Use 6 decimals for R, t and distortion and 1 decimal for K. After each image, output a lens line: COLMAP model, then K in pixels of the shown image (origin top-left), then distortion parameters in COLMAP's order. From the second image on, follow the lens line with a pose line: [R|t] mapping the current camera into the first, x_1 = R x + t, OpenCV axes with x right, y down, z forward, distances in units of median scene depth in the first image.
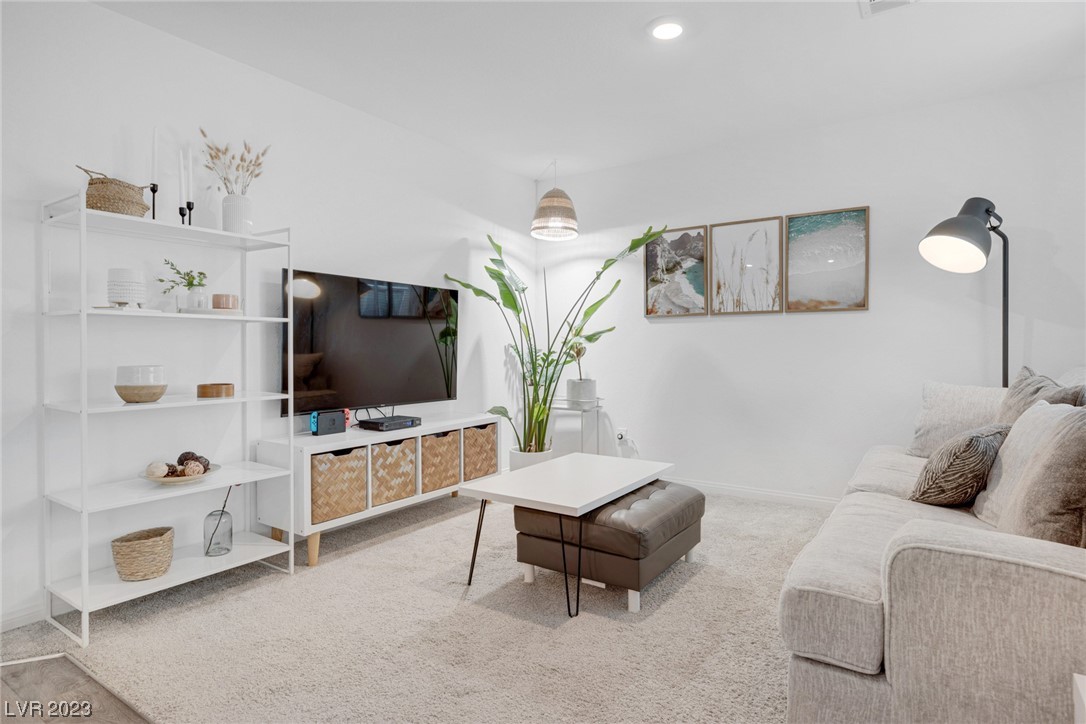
lens RADIAL K [[587.7, 0, 551.8], [0, 587.7, 355.6], [0, 0, 1]] dist [0.002510, -0.000229]
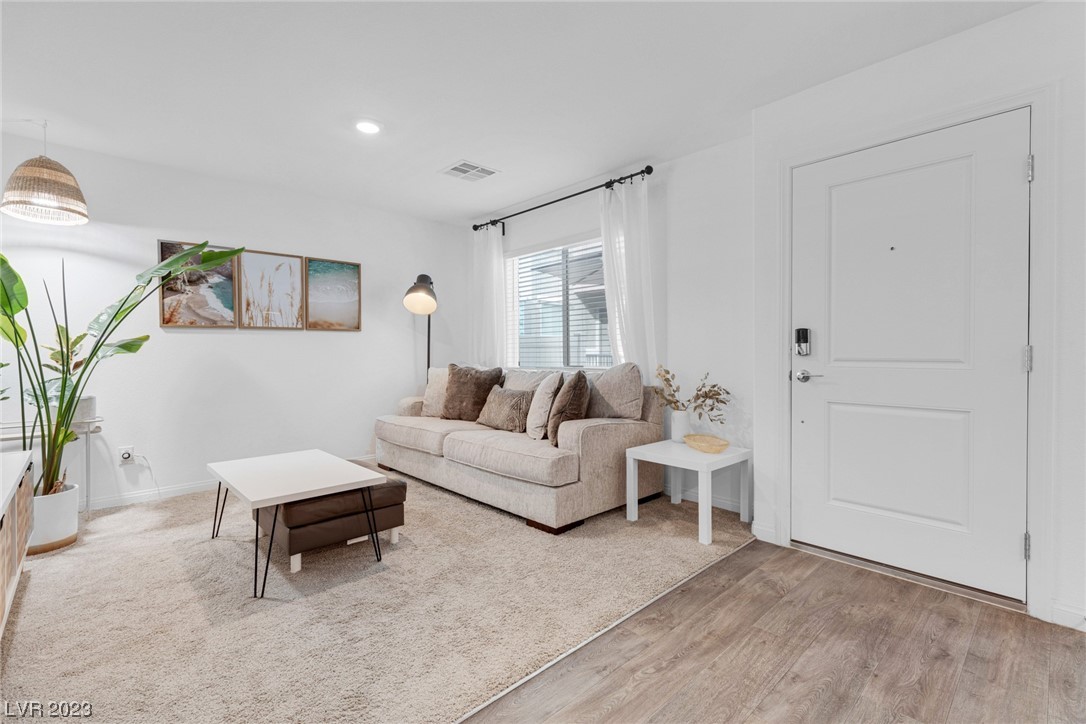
lens RADIAL K [[484.9, 0, 550.2], [0, 484.9, 356.7], [0, 0, 1]] dist [0.004813, 0.000342]
pose [[0.218721, -0.009110, 0.975745, -0.605610], [0.021131, 0.999766, 0.004597, -0.006371], [-0.975559, 0.019613, 0.218863, 0.246940]]
